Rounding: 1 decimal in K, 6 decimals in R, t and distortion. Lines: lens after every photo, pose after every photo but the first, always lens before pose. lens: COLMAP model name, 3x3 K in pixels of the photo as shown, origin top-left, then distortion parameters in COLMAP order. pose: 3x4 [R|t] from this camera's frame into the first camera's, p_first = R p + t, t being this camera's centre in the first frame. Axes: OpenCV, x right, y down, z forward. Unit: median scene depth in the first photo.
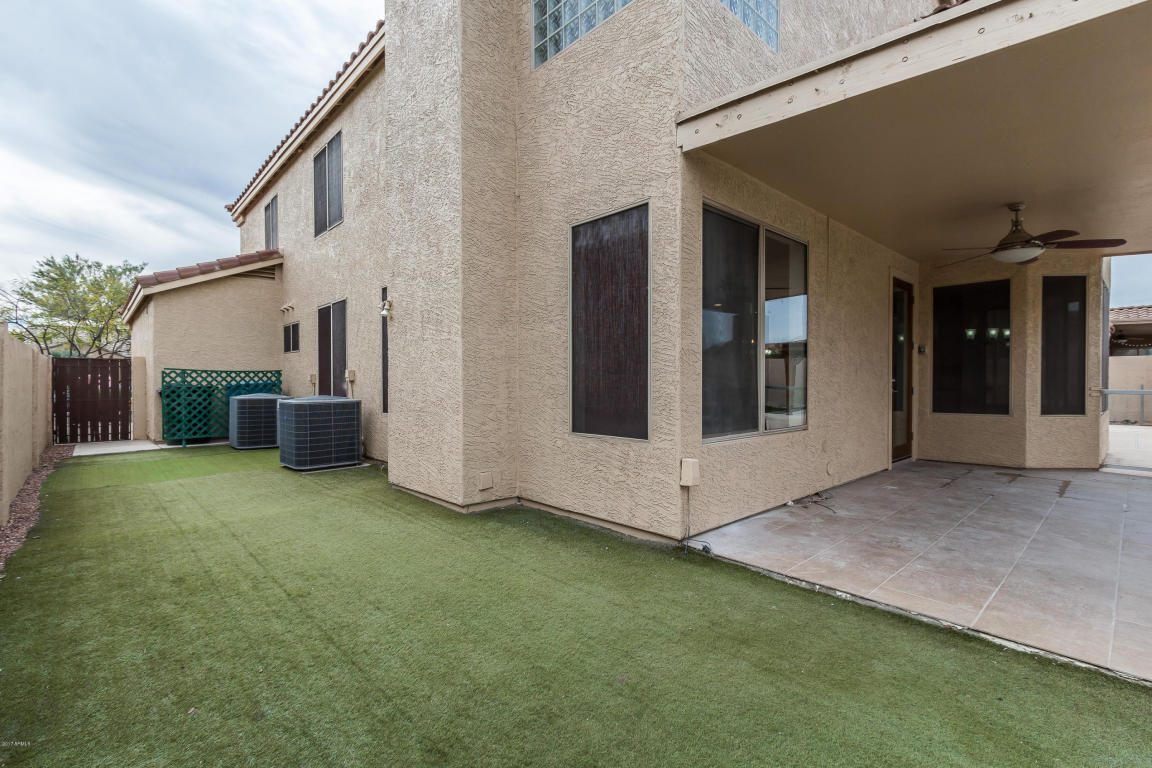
lens RADIAL K [[523.9, 0, 573.8], [0, 523.9, 383.9], [0, 0, 1]] dist [0.005423, 0.000573]
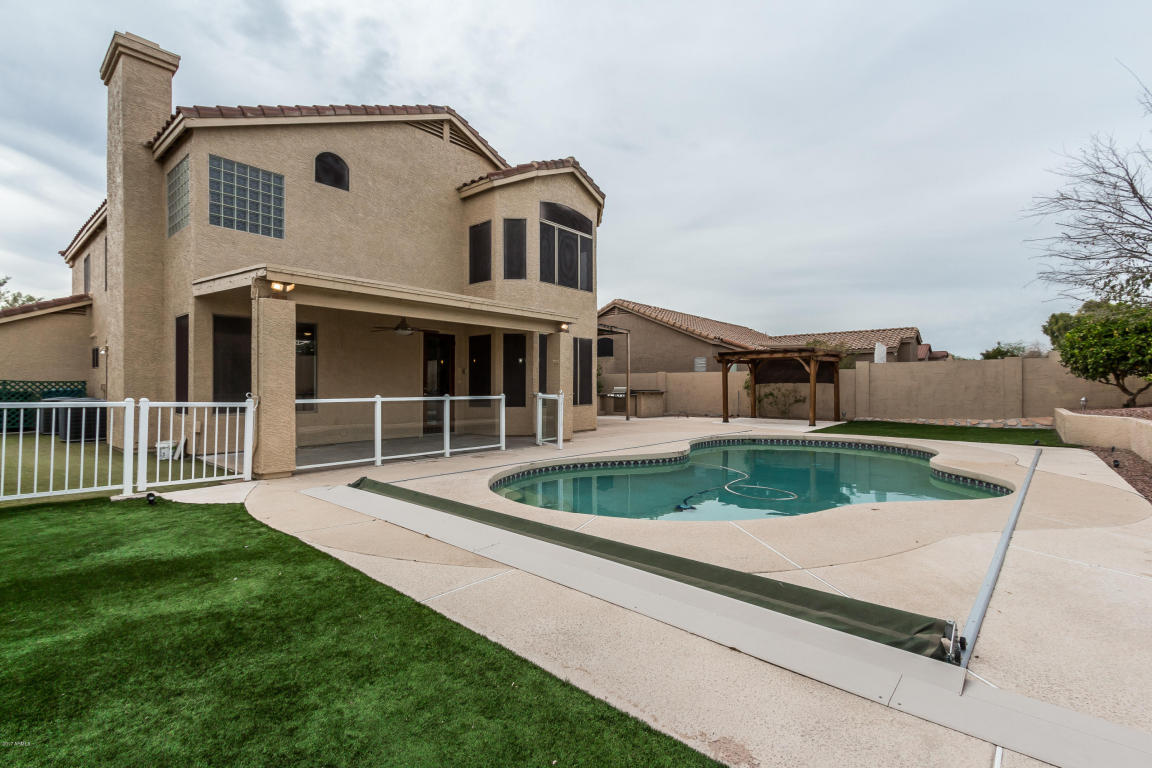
lens RADIAL K [[523.9, 0, 574.0], [0, 523.9, 385.6], [0, 0, 1]] dist [0.005423, 0.000573]
pose [[0.993007, 0.001011, 0.118050, 0.879375], [-0.000101, 0.999970, -0.007719, -0.002996], [-0.118055, 0.007653, 0.992978, -0.859963]]
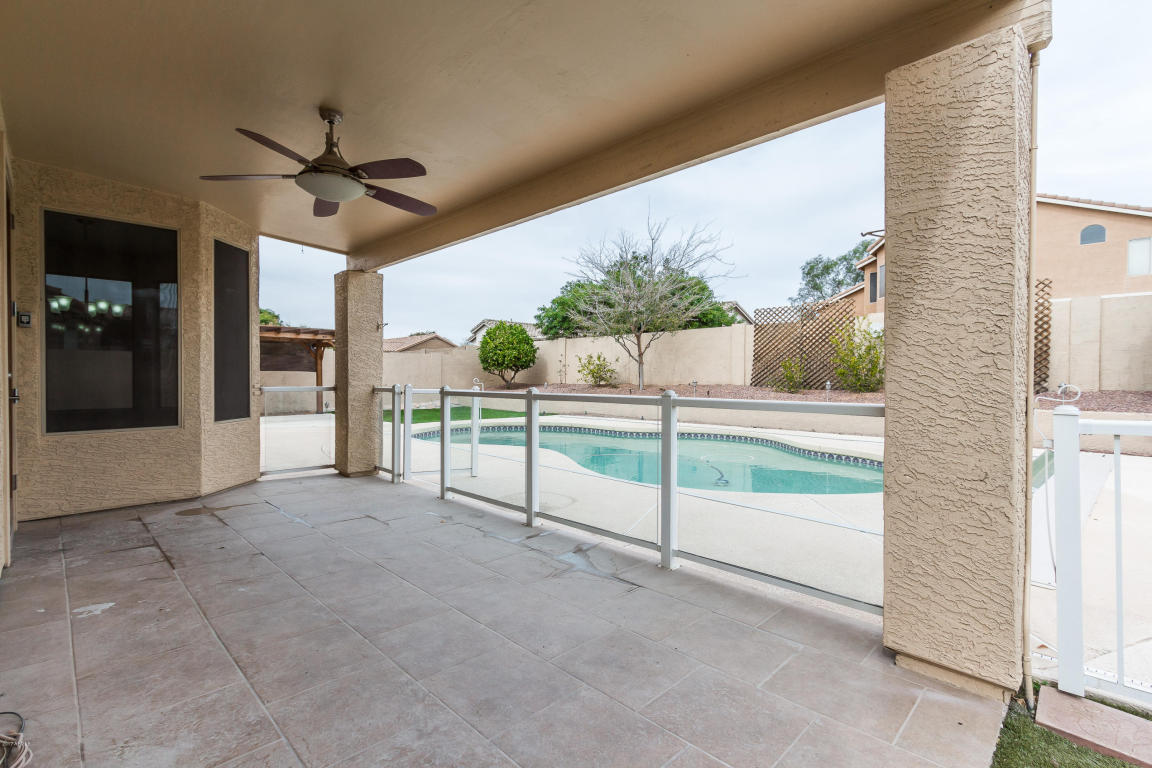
lens RADIAL K [[523.9, 0, 578.8], [0, 523.9, 385.4], [0, 0, 1]] dist [0.005423, 0.000573]
pose [[-0.041937, -0.013660, 0.999027, 0.110230], [0.003502, 0.999898, 0.013819, -0.002335], [-0.999114, 0.004078, -0.041885, 0.505807]]
